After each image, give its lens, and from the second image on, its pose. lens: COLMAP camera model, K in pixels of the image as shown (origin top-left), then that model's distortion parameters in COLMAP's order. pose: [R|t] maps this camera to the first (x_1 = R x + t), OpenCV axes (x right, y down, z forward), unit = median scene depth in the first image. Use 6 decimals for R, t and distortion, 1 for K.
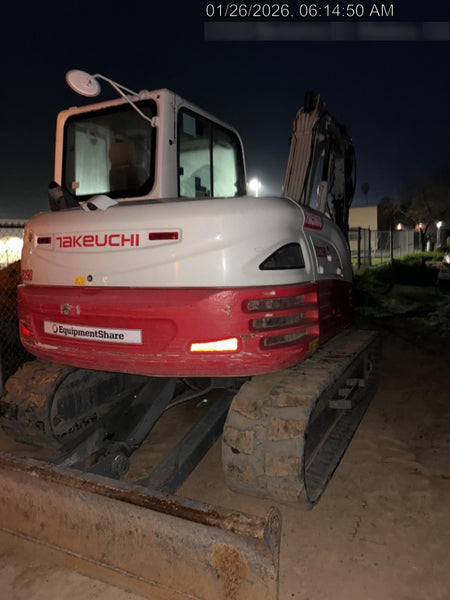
lens RADIAL K [[434.2, 0, 225.0], [0, 434.2, 300.0], [0, 0, 1]] dist [0.104478, -0.111282]
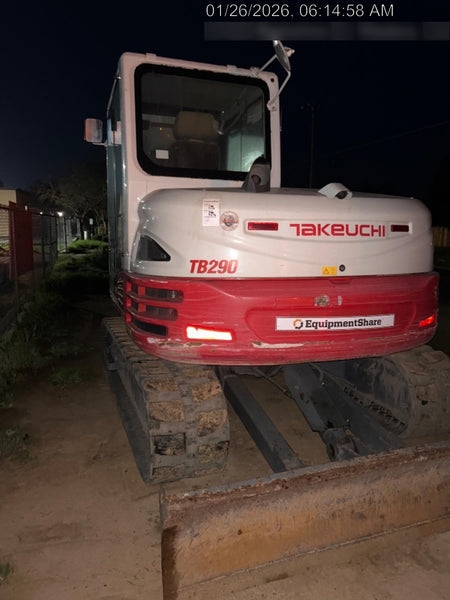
lens RADIAL K [[434.2, 0, 225.0], [0, 434.2, 300.0], [0, 0, 1]] dist [0.104478, -0.111282]
pose [[0.688500, -0.072356, 0.721618, -1.209972], [0.051185, 0.997377, 0.051170, -0.041864], [-0.723428, 0.001706, 0.690398, 0.513289]]
